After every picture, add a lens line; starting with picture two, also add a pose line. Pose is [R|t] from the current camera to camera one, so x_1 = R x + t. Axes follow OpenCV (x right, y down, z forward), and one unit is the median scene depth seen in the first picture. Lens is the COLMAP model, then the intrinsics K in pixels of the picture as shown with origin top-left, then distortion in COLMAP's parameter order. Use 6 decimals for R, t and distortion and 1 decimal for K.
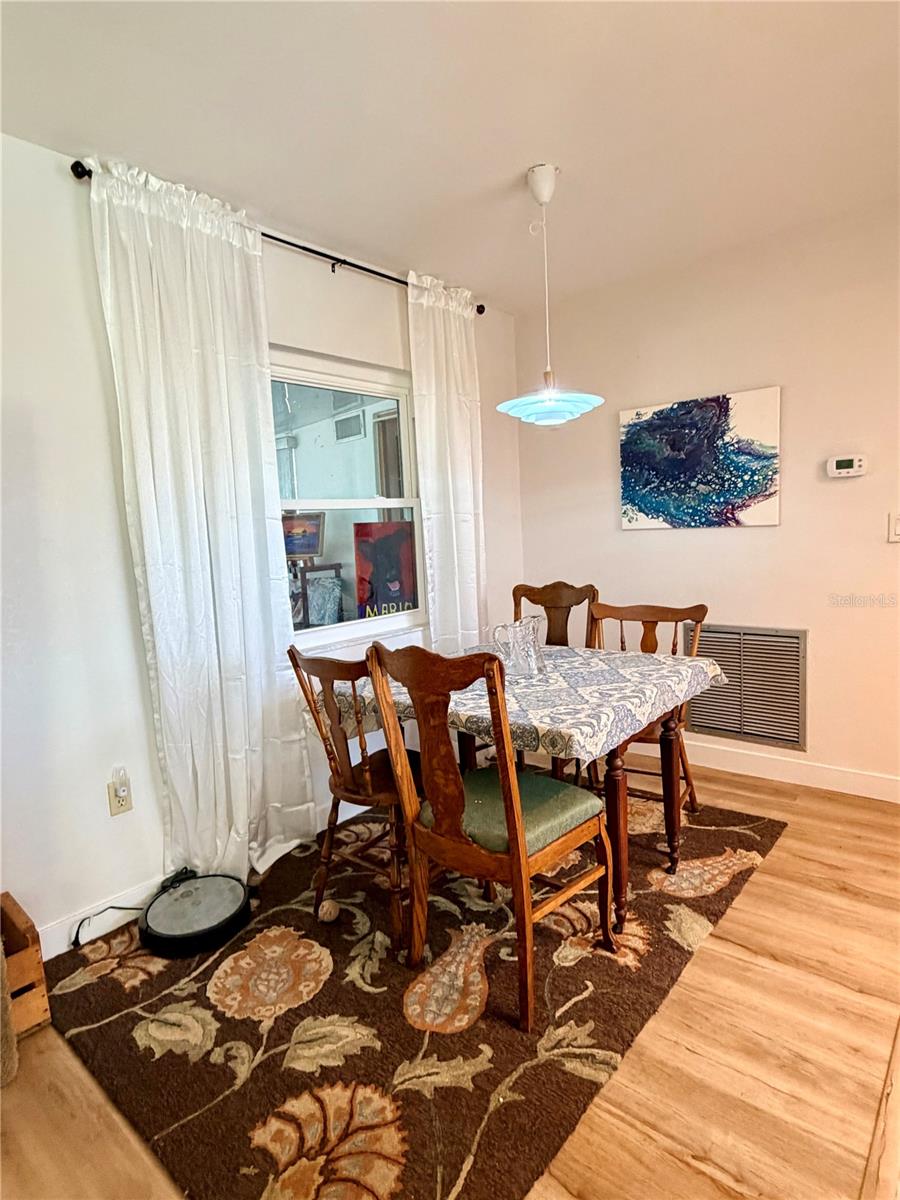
lens RADIAL K [[652.2, 0, 456.0], [0, 652.2, 593.9], [0, 0, 1]] dist [-0.003662, -0.000601]
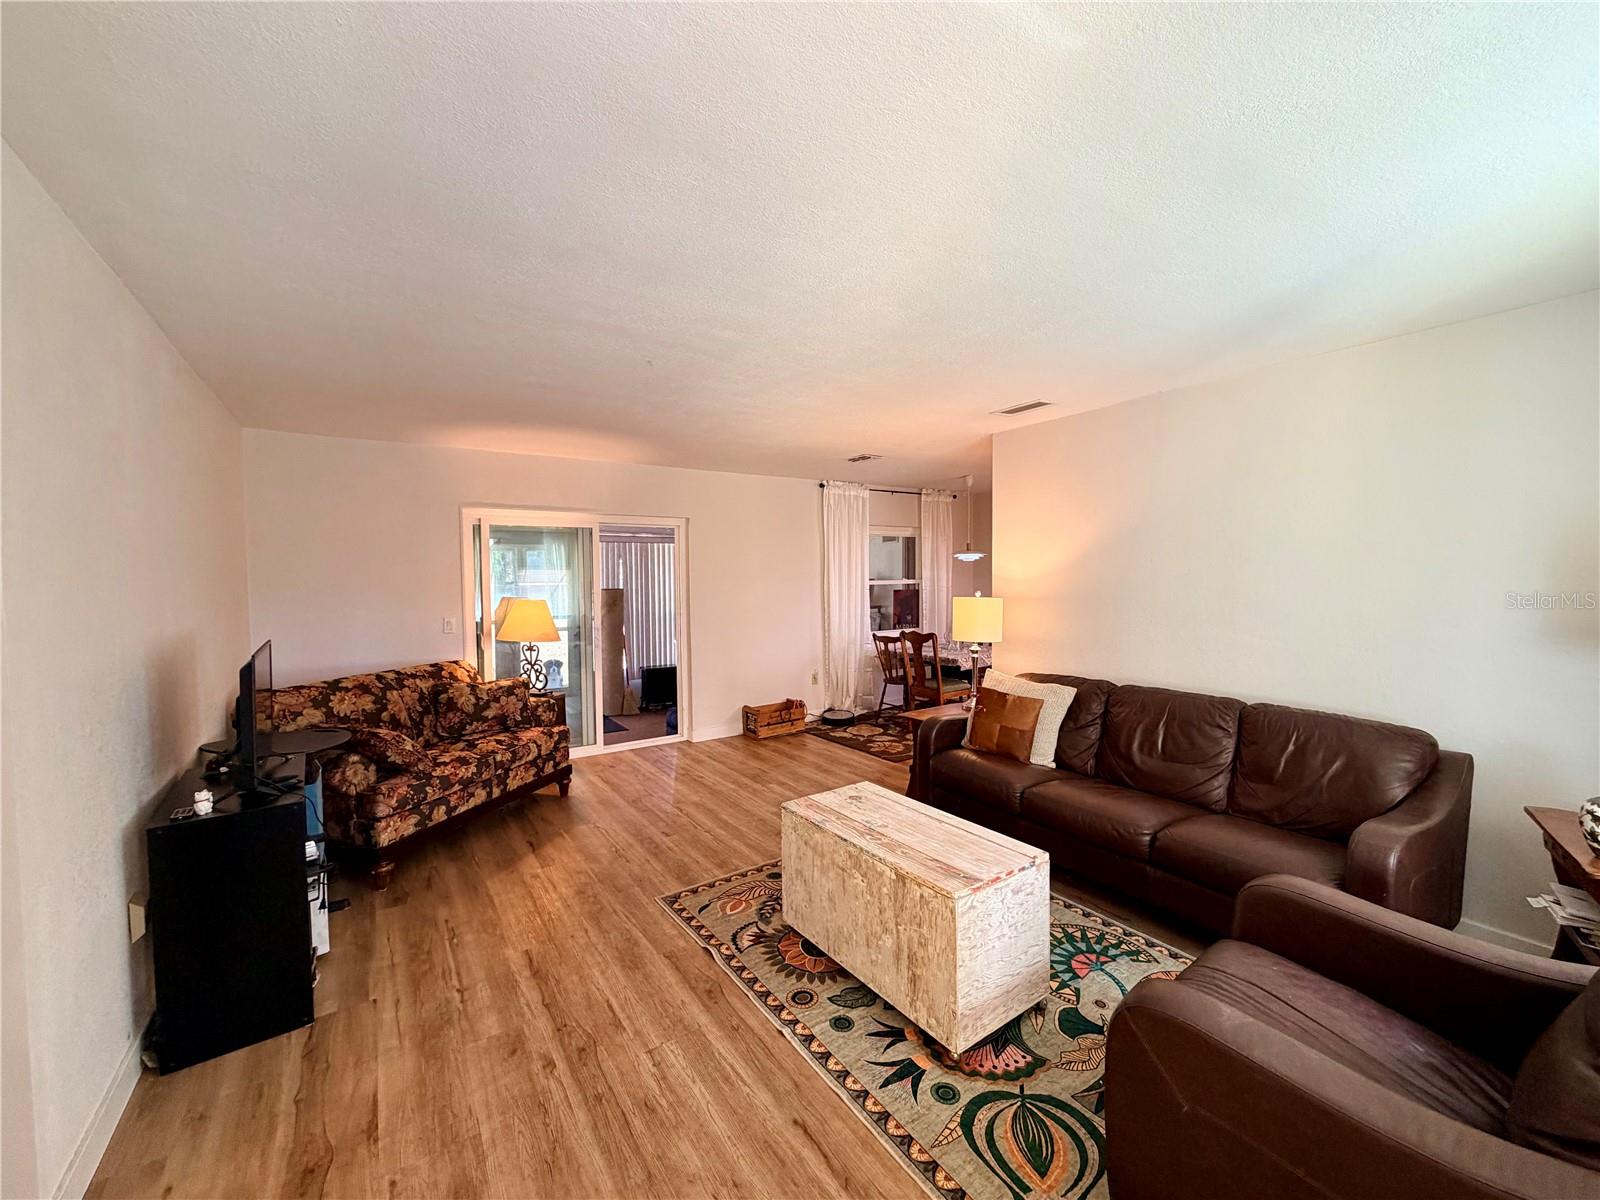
lens RADIAL K [[637.2, 0, 796.1], [0, 637.2, 603.3], [0, 0, 1]] dist [-0.001414, 0.000291]
pose [[0.962658, 0.051455, -0.265786, 0.161298], [-0.063745, 0.997249, -0.037817, 0.068625], [0.263109, 0.053348, 0.963290, -1.756355]]
